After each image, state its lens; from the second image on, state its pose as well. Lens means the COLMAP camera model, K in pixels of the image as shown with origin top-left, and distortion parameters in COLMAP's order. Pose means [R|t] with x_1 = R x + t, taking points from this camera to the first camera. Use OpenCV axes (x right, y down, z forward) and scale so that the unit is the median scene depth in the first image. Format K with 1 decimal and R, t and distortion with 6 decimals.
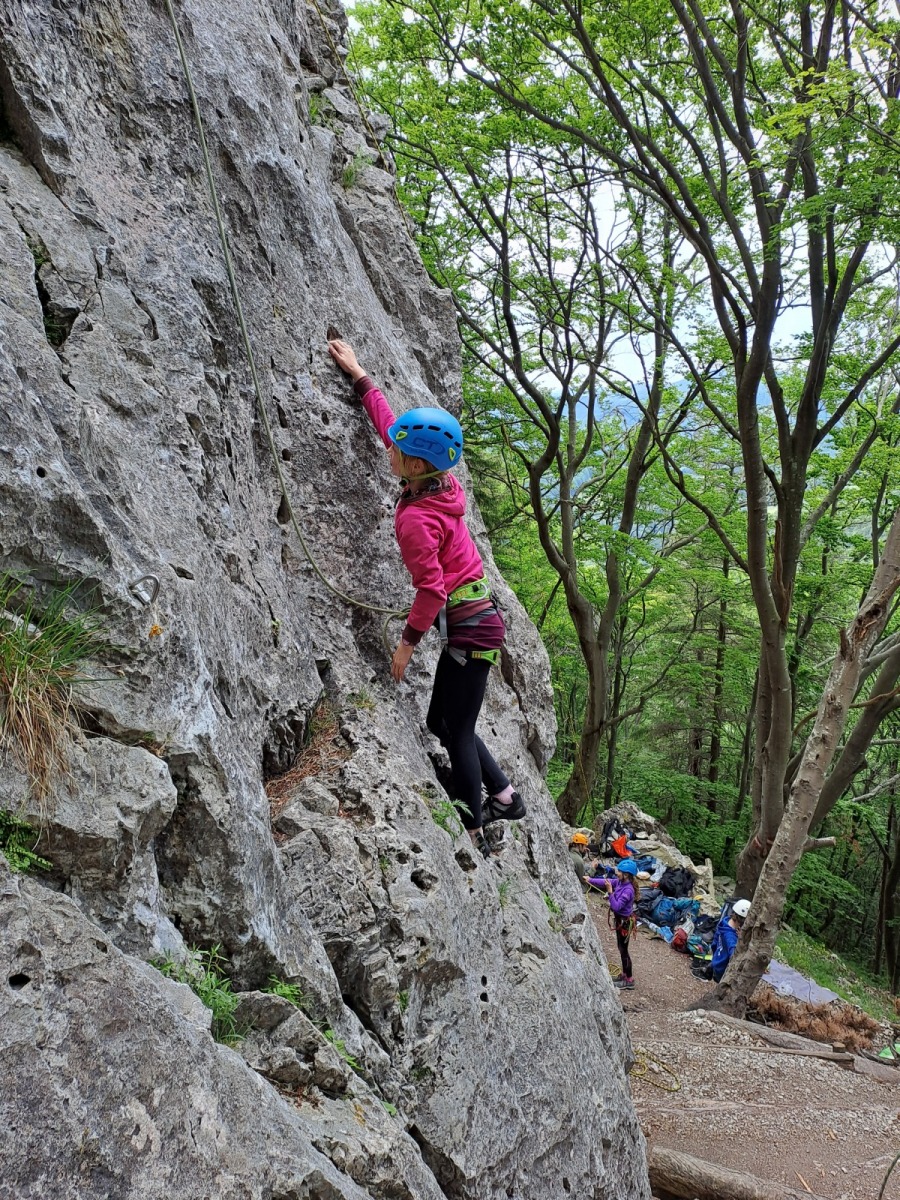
lens RADIAL K [[885.3, 0, 450.0], [0, 885.3, 600.0], [0, 0, 1]] dist [0.102102, -0.096241]
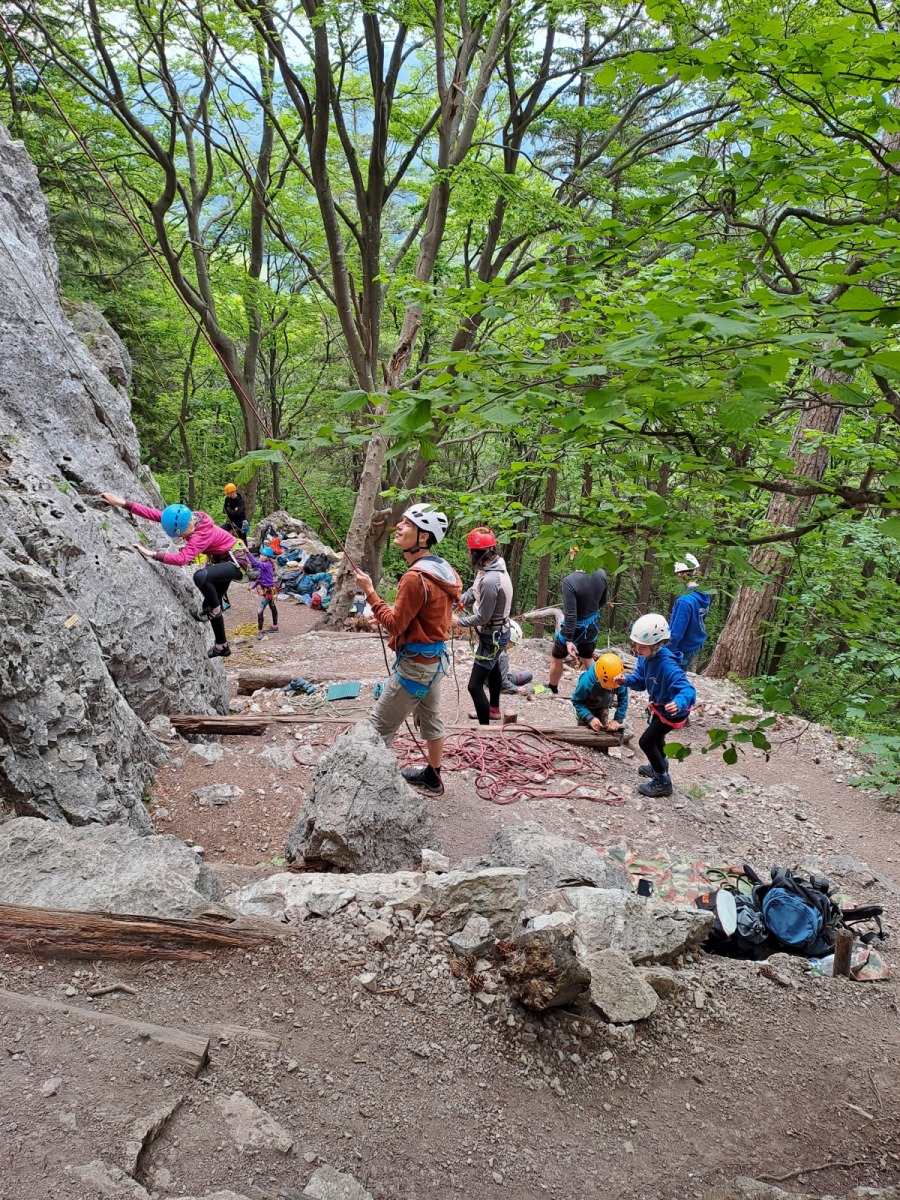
lens RADIAL K [[885.3, 0, 450.0], [0, 885.3, 600.0], [0, 0, 1]] dist [0.102102, -0.096241]
pose [[0.939614, -0.147837, 0.308659, 0.045936], [0.049229, 0.950891, 0.305585, -0.035009], [-0.338678, -0.271937, 0.900748, -0.393202]]
